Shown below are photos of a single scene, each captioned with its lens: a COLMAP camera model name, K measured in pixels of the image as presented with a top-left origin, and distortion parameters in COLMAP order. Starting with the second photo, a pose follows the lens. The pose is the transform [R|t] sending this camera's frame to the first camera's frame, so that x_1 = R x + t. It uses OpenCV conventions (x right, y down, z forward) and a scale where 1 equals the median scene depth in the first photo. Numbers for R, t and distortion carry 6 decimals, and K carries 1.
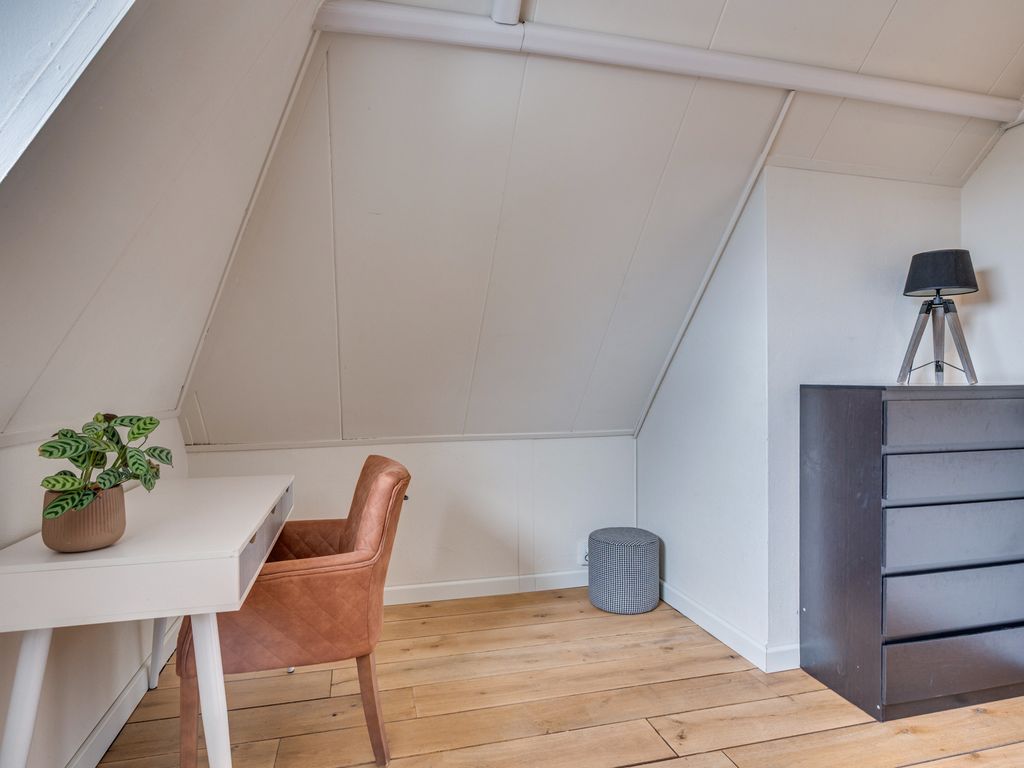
lens RADIAL K [[610.1, 0, 534.2], [0, 610.1, 388.4], [0, 0, 1]] dist [-0.000695, 0.000412]
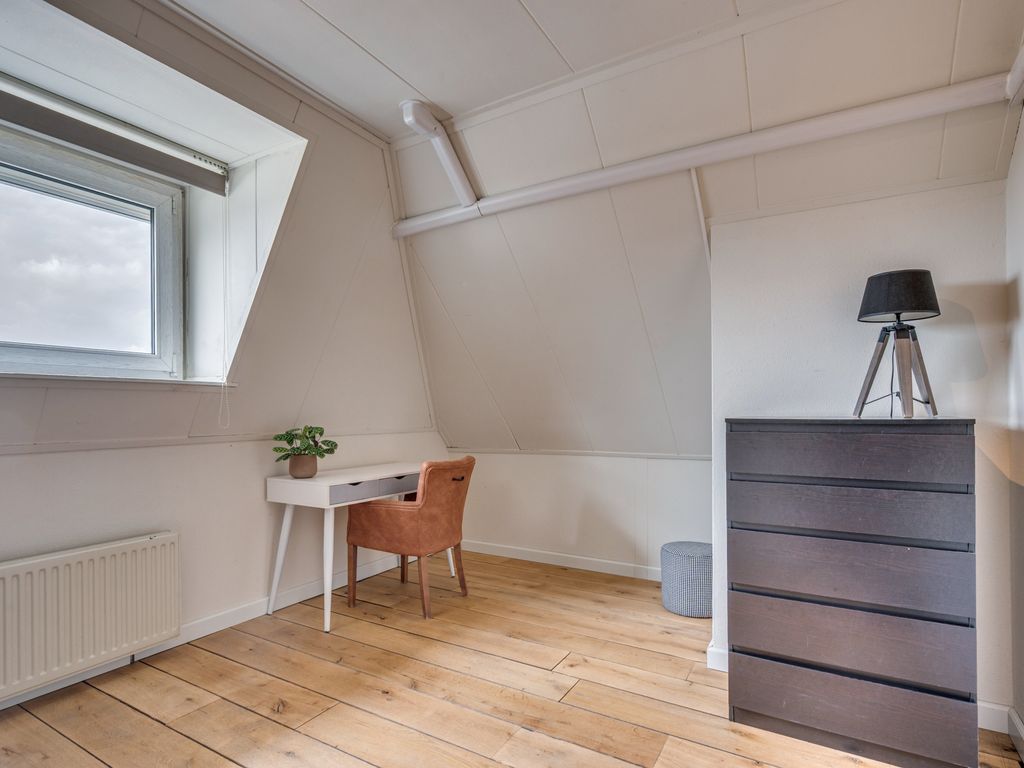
lens RADIAL K [[551.0, 0, 509.8], [0, 551.0, 416.3], [0, 0, 1]] dist [0.003118, 0.000821]
pose [[0.692005, 0.007525, -0.721854, 0.858309], [-0.009326, 0.999955, 0.001483, -0.004963], [0.721832, 0.005706, 0.692044, 0.008314]]
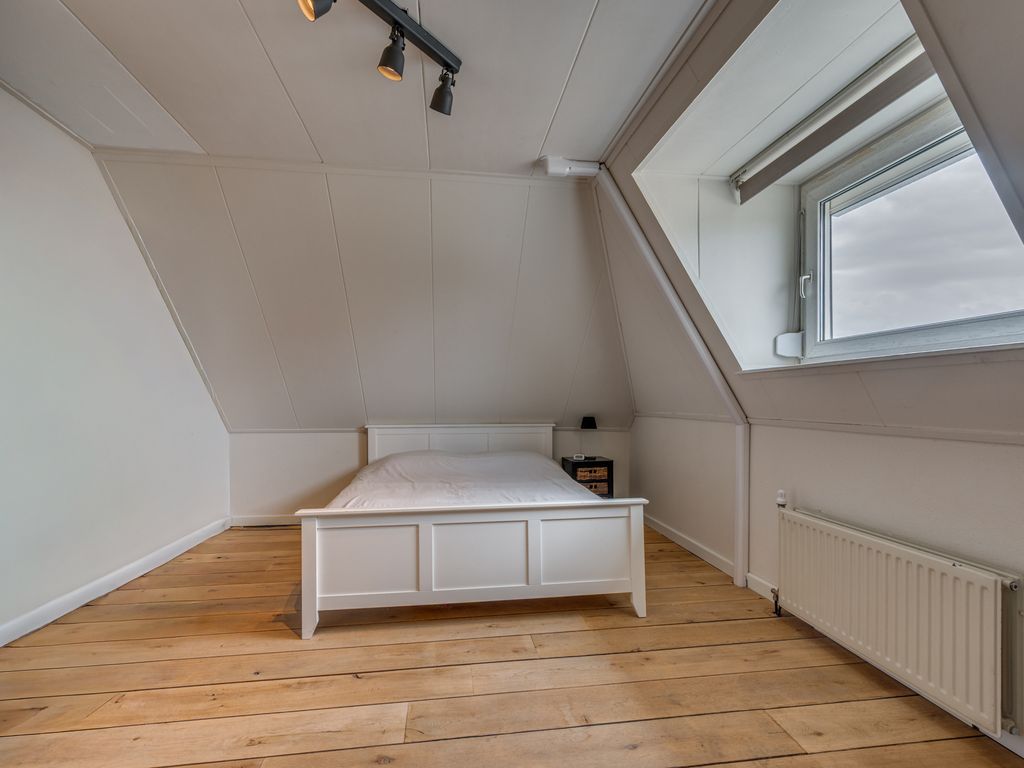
lens RADIAL K [[468.0, 0, 505.3], [0, 468.0, 404.8], [0, 0, 1]] dist [0.000035, 0.000053]
pose [[-0.989211, 0.002757, 0.146475, 0.166142], [0.006682, 0.999631, 0.026313, -0.012061], [-0.146348, 0.027008, -0.988864, 0.970019]]
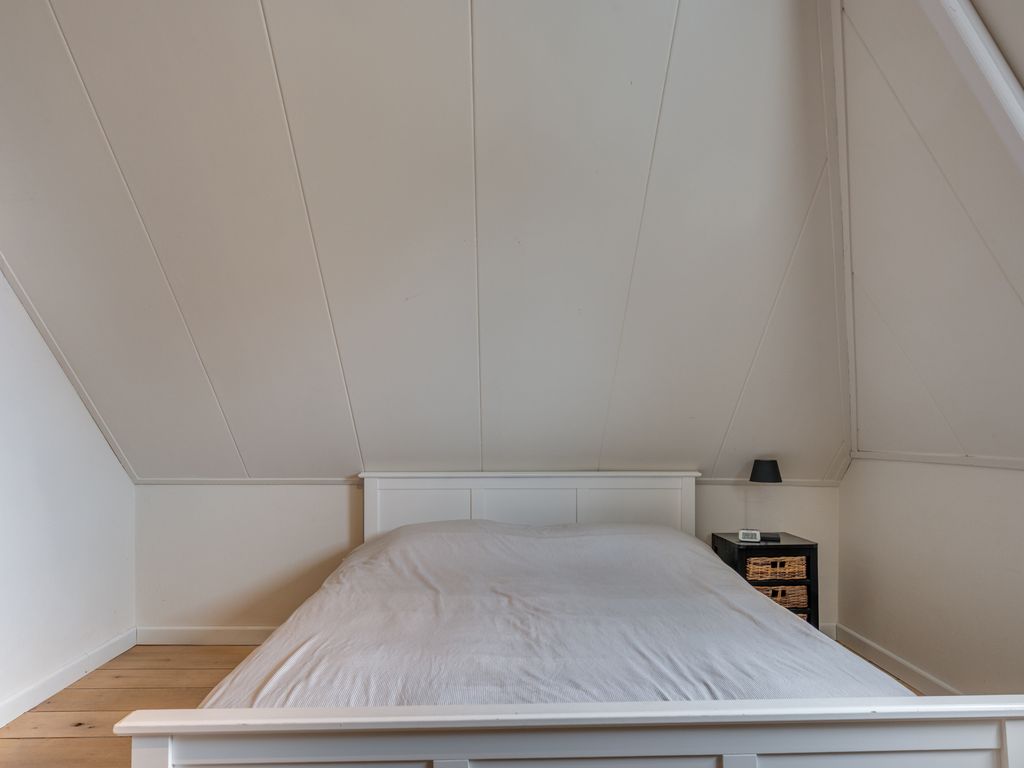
lens RADIAL K [[625.0, 0, 512.7], [0, 625.0, 414.6], [0, 0, 1]] dist [0.000083, 0.000606]
pose [[-0.968817, 0.008855, 0.247619, 0.301481], [0.008410, 0.999961, -0.002855, -0.009484], [-0.247635, -0.000683, -0.968853, 0.505539]]
